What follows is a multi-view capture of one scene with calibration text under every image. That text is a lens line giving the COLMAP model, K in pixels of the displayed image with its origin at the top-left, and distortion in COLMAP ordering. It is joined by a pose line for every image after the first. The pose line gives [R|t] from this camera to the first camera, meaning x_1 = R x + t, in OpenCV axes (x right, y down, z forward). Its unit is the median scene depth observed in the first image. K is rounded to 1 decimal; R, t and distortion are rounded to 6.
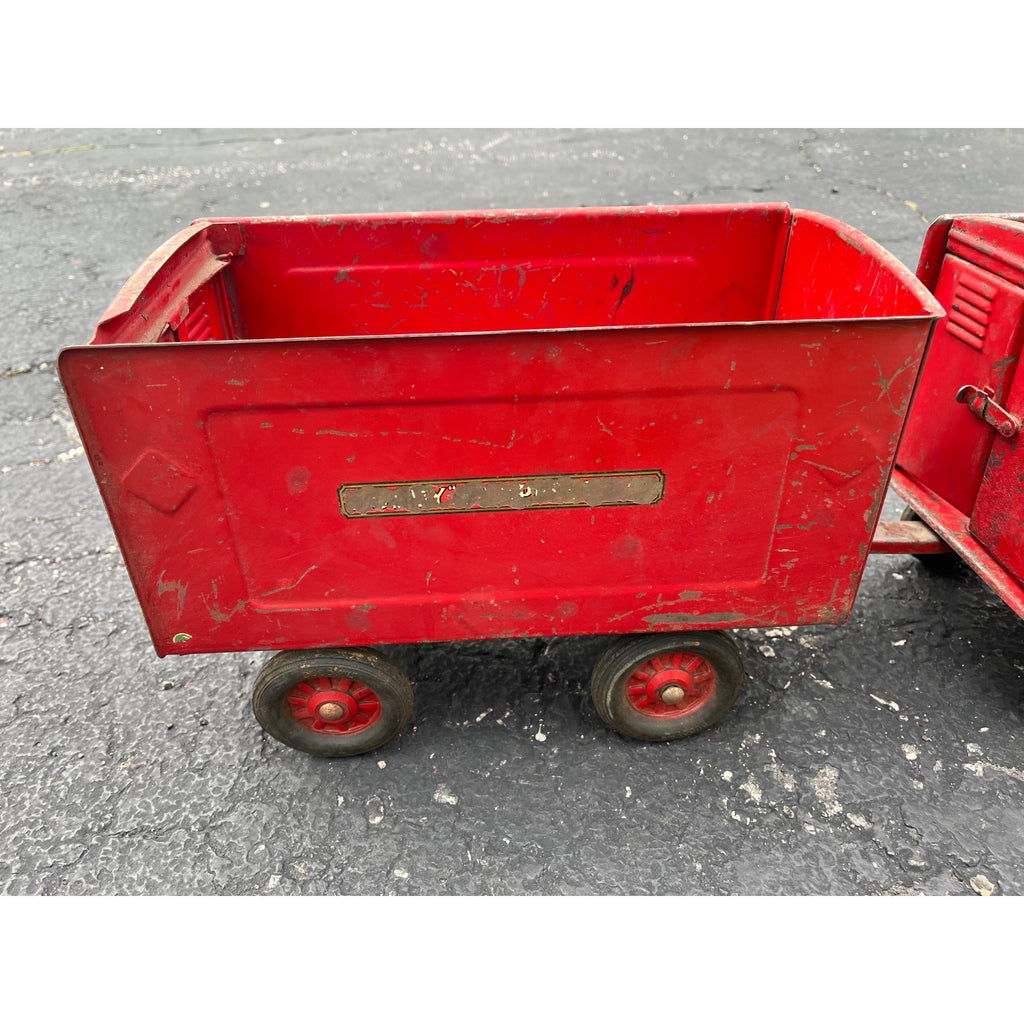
lens RADIAL K [[813.9, 0, 500.6], [0, 813.9, 493.0], [0, 0, 1]] dist [0.058240, -0.097569]
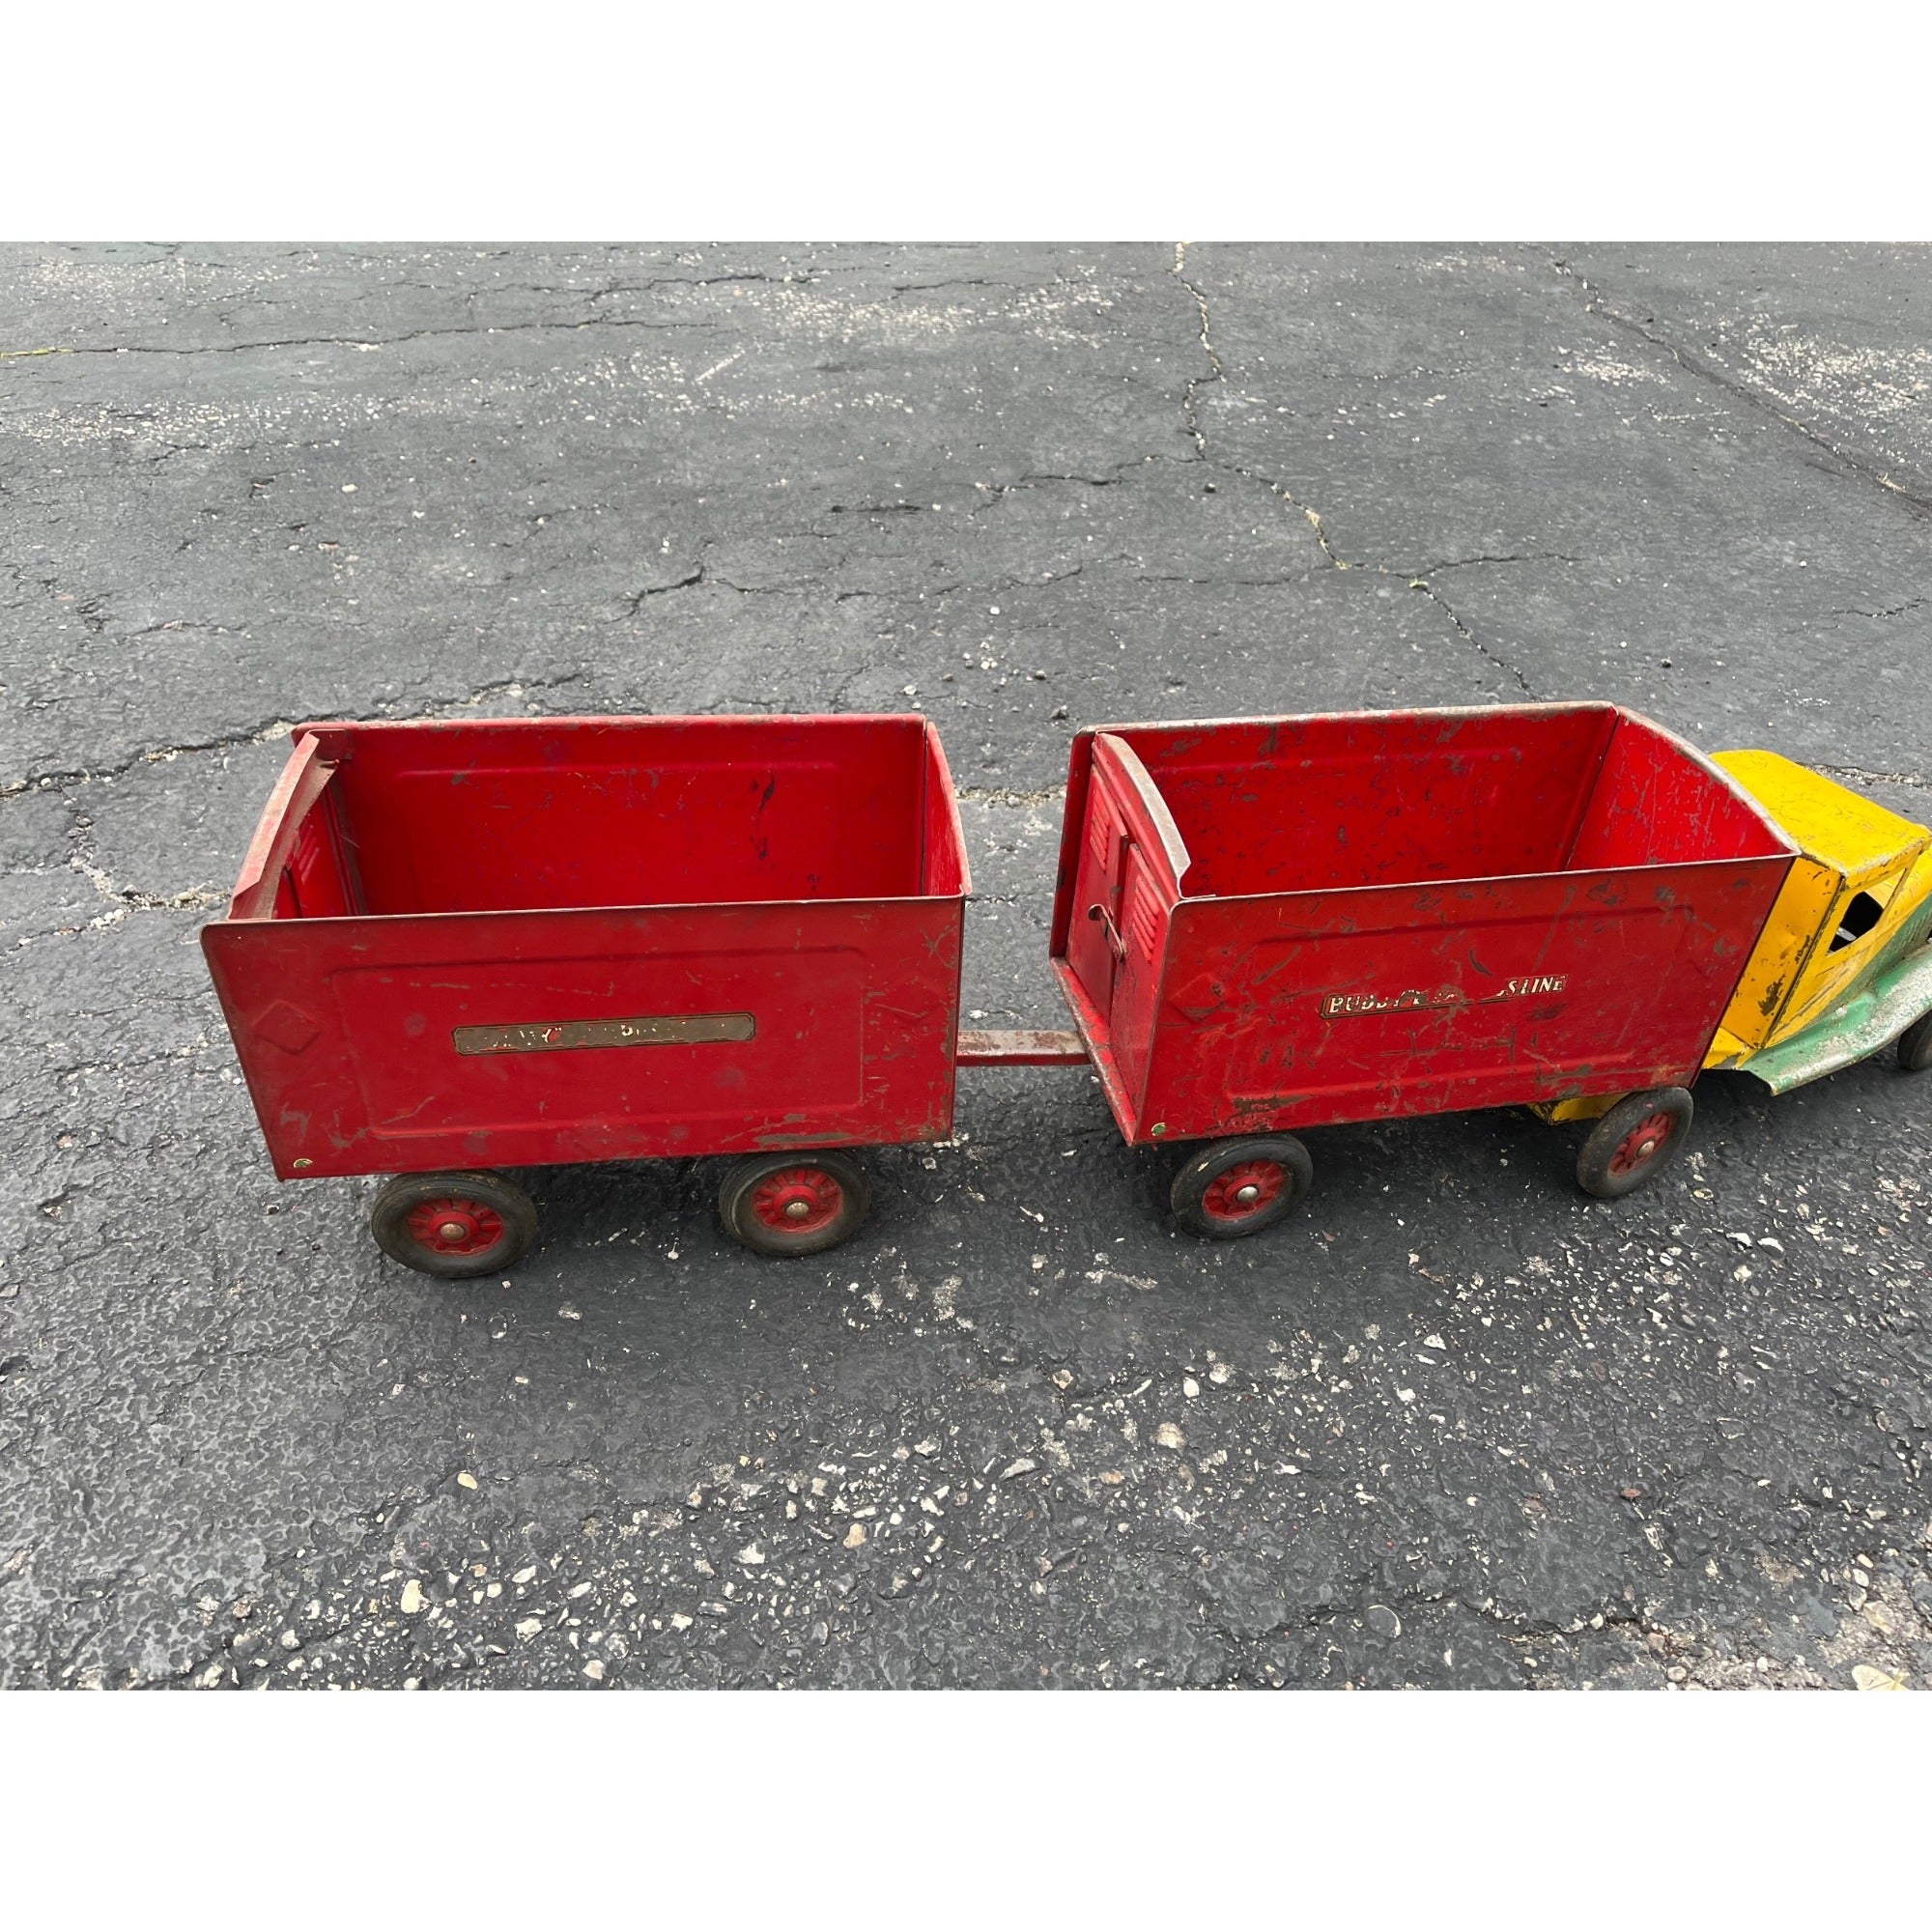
lens RADIAL K [[1535.6, 0, 958.8], [0, 1535.6, 966.1], [0, 0, 1]] dist [0.058240, -0.097569]
pose [[0.994809, 0.002054, 0.101741, 0.215299], [-0.009687, 0.997168, 0.074586, -0.203594], [-0.101300, -0.075185, 0.992011, -0.908608]]
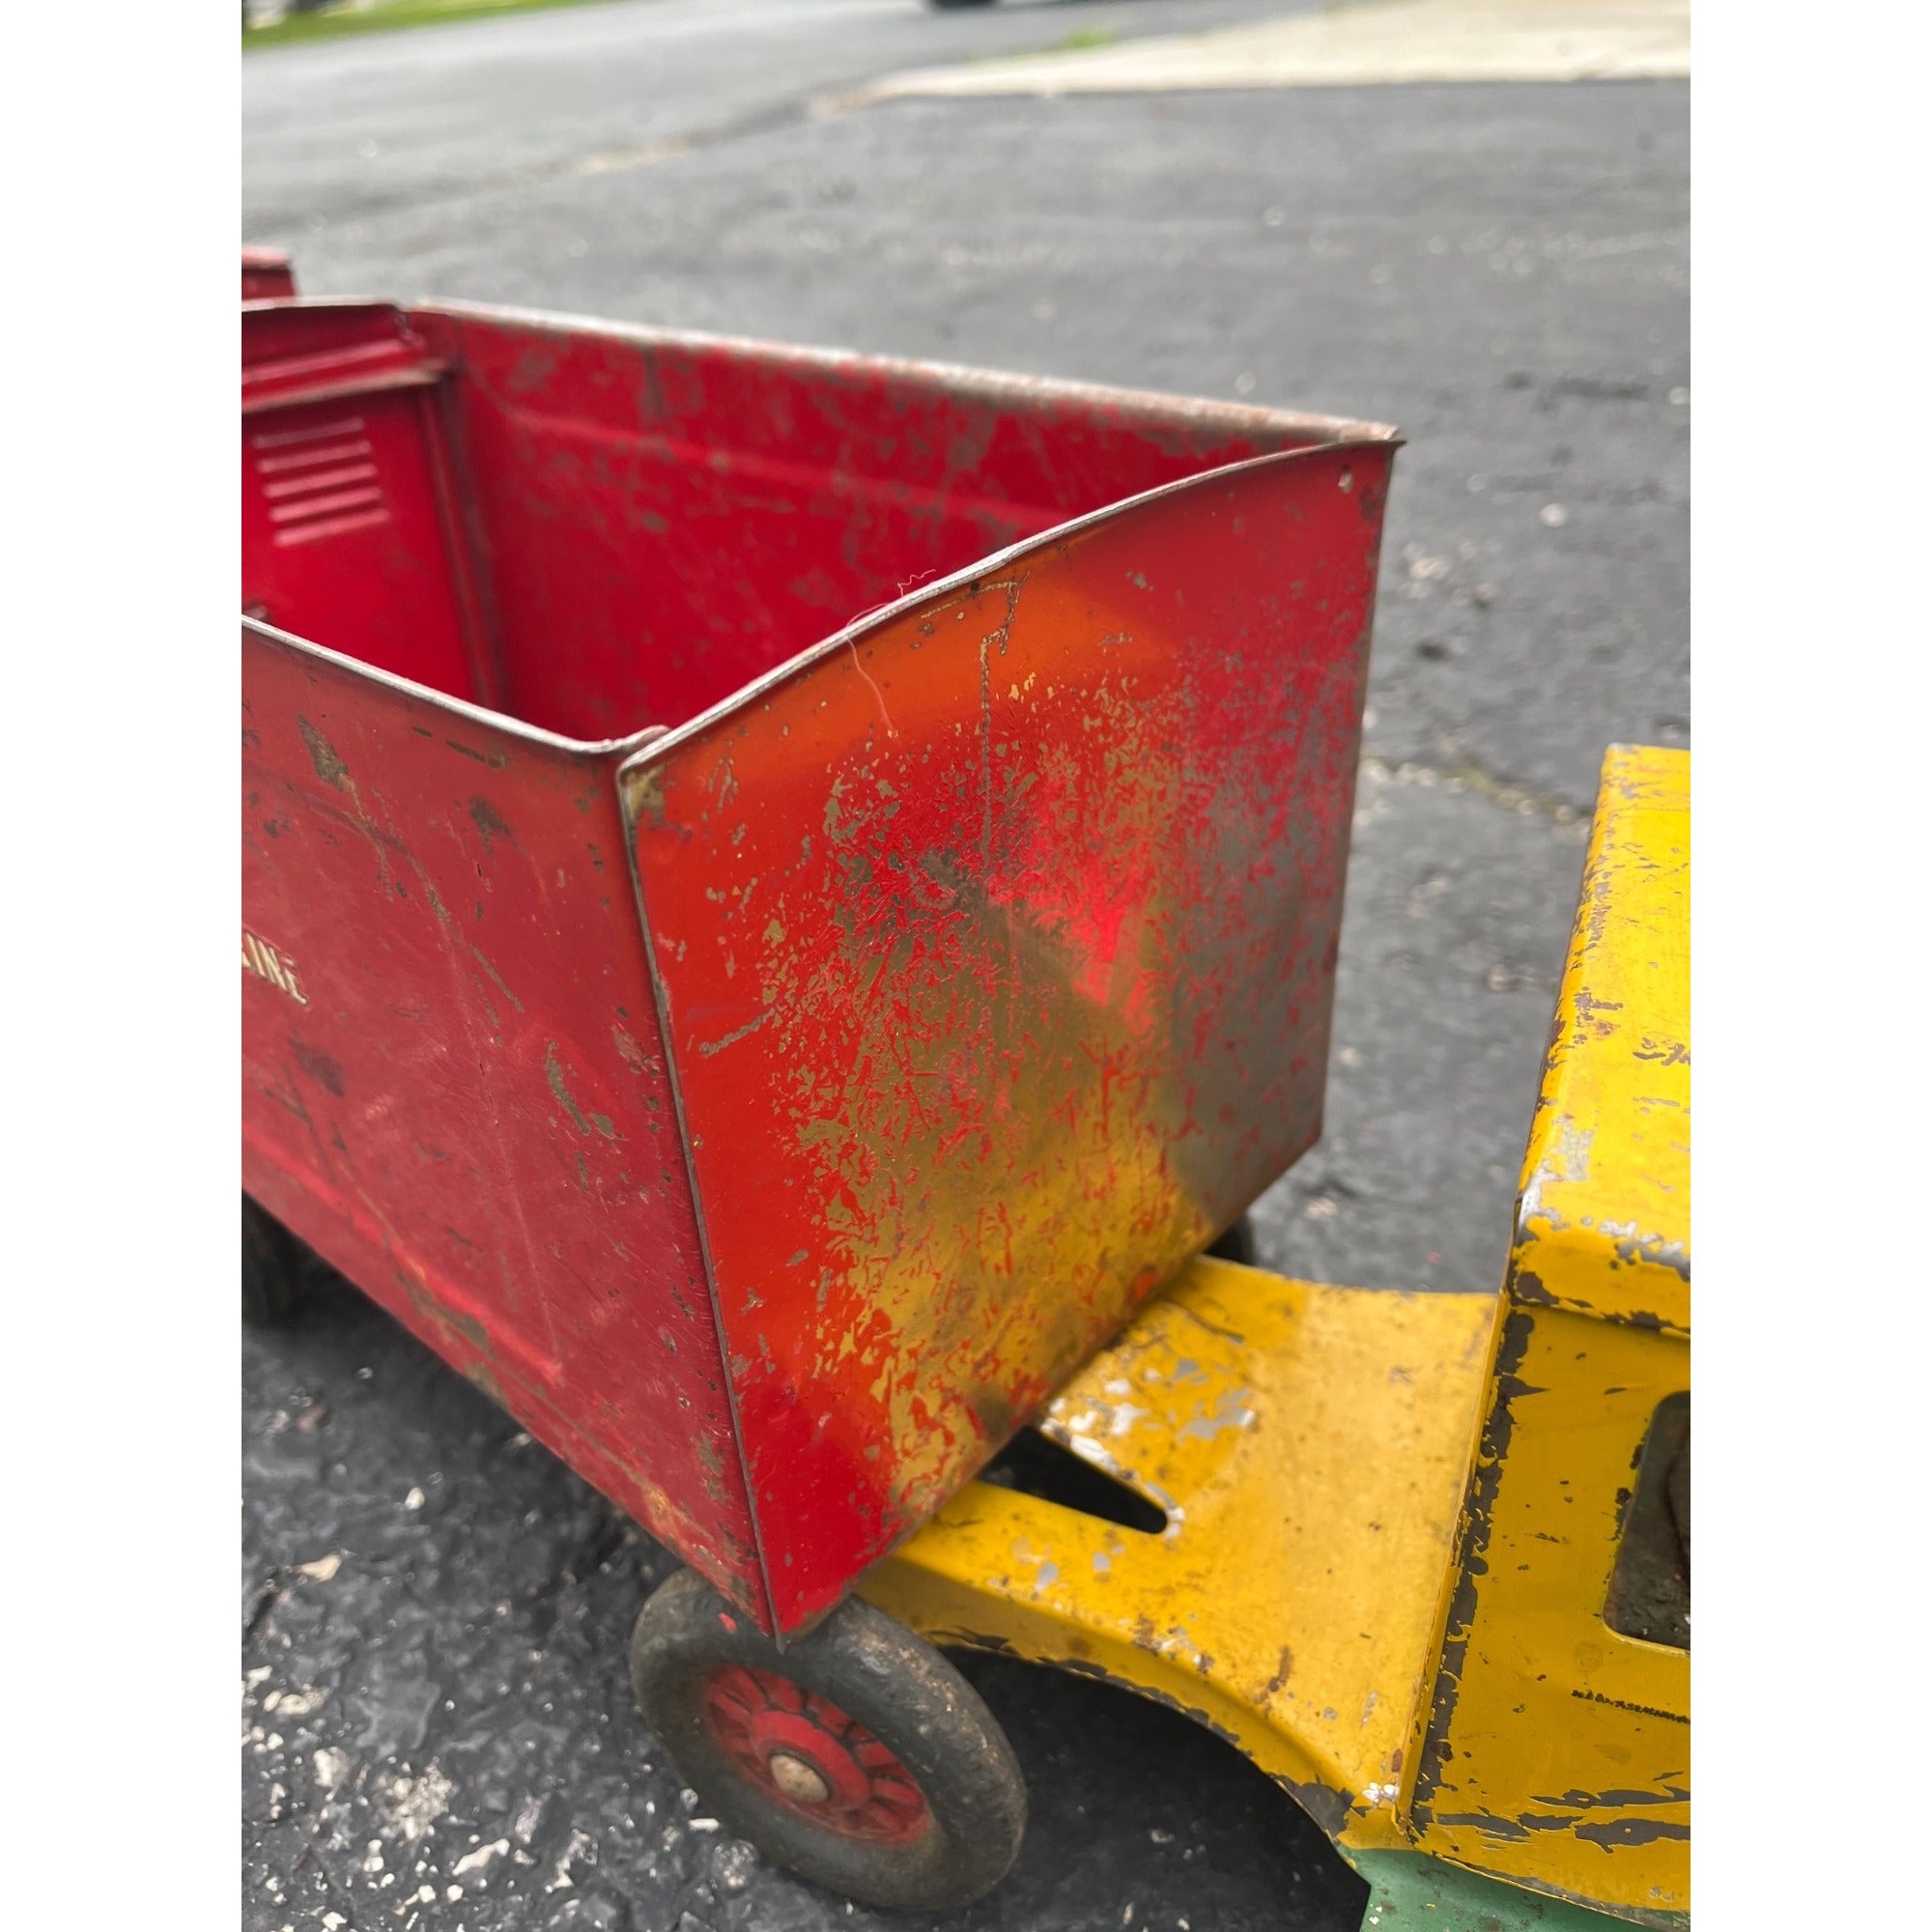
lens RADIAL K [[1594.7, 0, 934.5], [0, 1594.7, 947.7], [0, 0, 1]] dist [0.031147, -0.074628]
pose [[0.641411, 0.366990, -0.673728, 1.735265], [-0.361411, 0.919161, 0.156606, -0.255918], [0.676737, 0.143044, 0.722195, 0.580621]]
